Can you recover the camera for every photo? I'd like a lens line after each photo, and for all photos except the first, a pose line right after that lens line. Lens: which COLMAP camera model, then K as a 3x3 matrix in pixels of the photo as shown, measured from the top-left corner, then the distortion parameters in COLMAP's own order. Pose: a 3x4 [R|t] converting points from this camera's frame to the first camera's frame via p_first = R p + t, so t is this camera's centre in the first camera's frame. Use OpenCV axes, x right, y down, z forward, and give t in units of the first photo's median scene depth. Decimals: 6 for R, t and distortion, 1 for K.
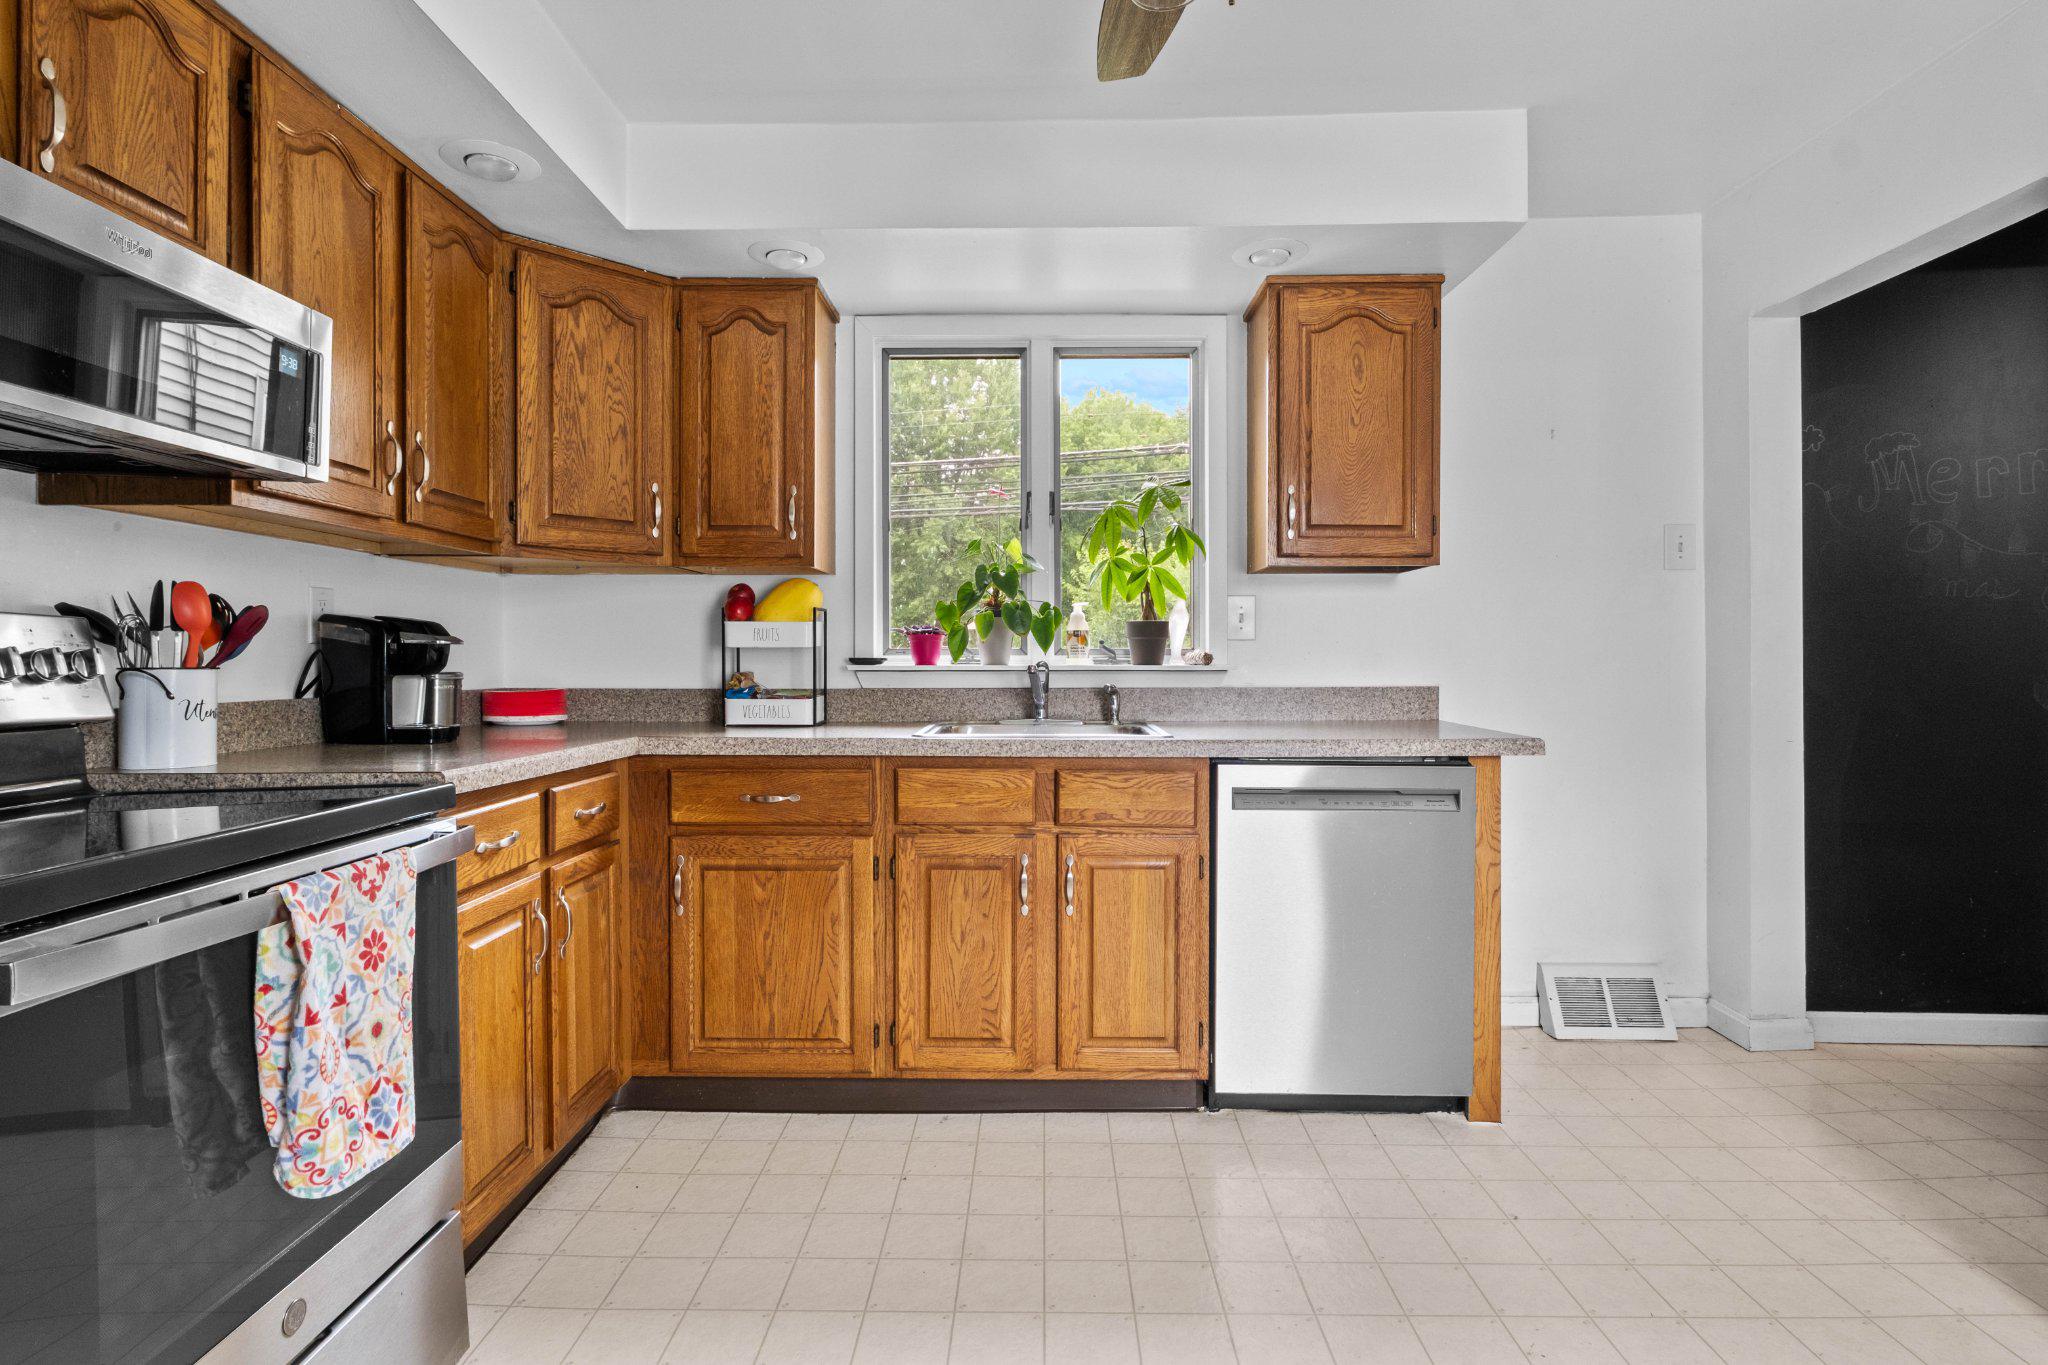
lens RADIAL K [[1050.5, 0, 1034.5], [0, 1050.5, 640.2], [0, 0, 1]] dist [0.000554, 0.000034]
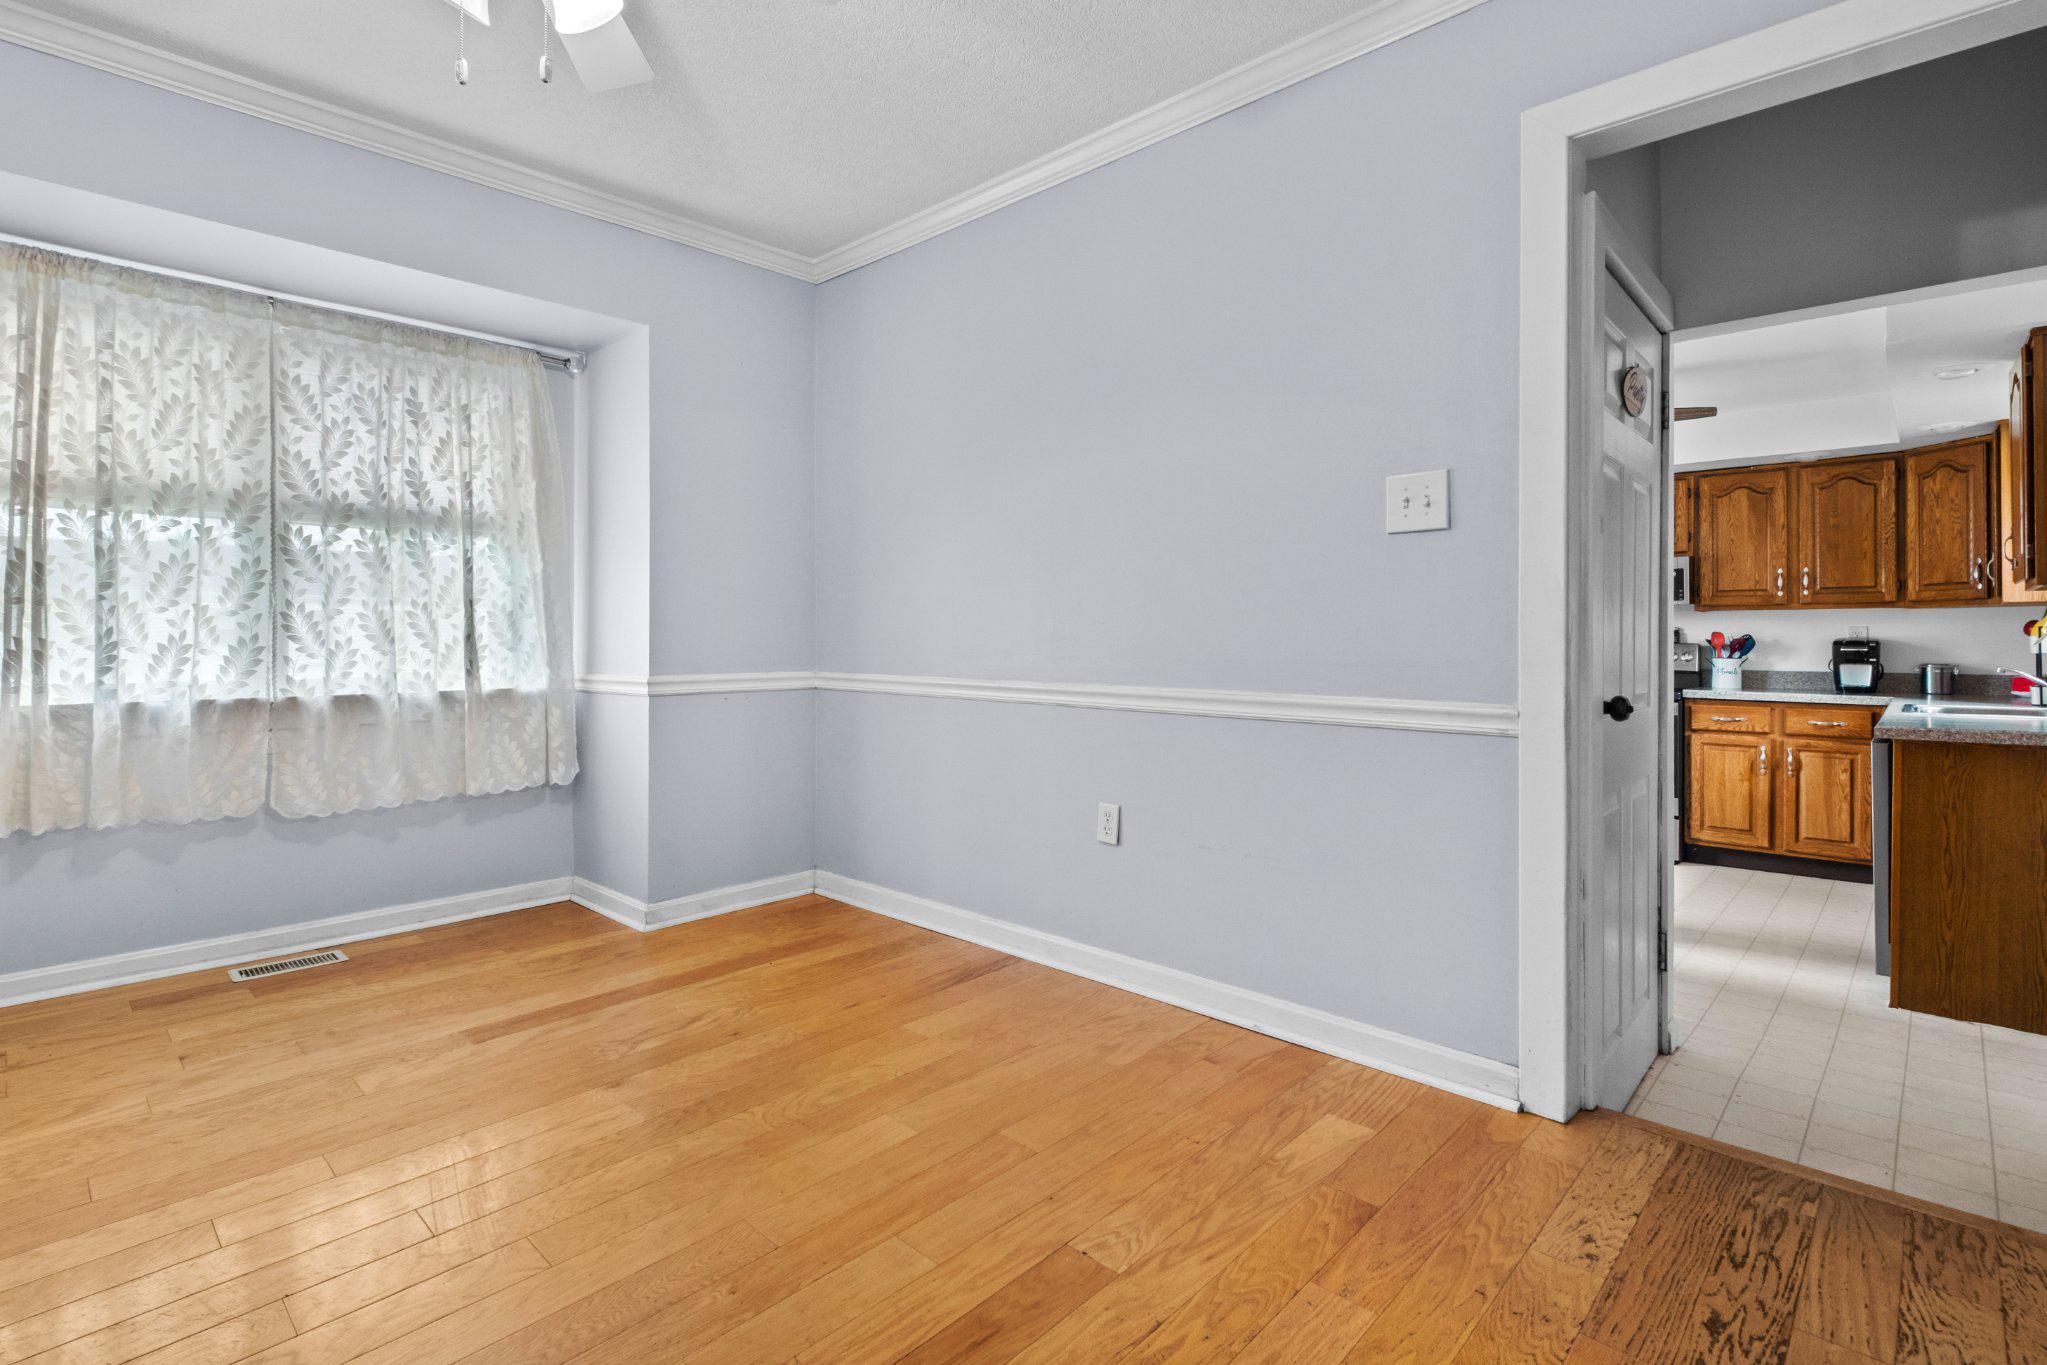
lens RADIAL K [[962.3, 0, 982.8], [0, 962.3, 643.9], [0, 0, 1]] dist [0.001272, -0.000444]
pose [[-0.692078, 0.002135, -0.721819, 2.028041], [0.012127, 0.999889, -0.008670, -0.013706], [0.721721, -0.014754, -0.692027, 0.955686]]
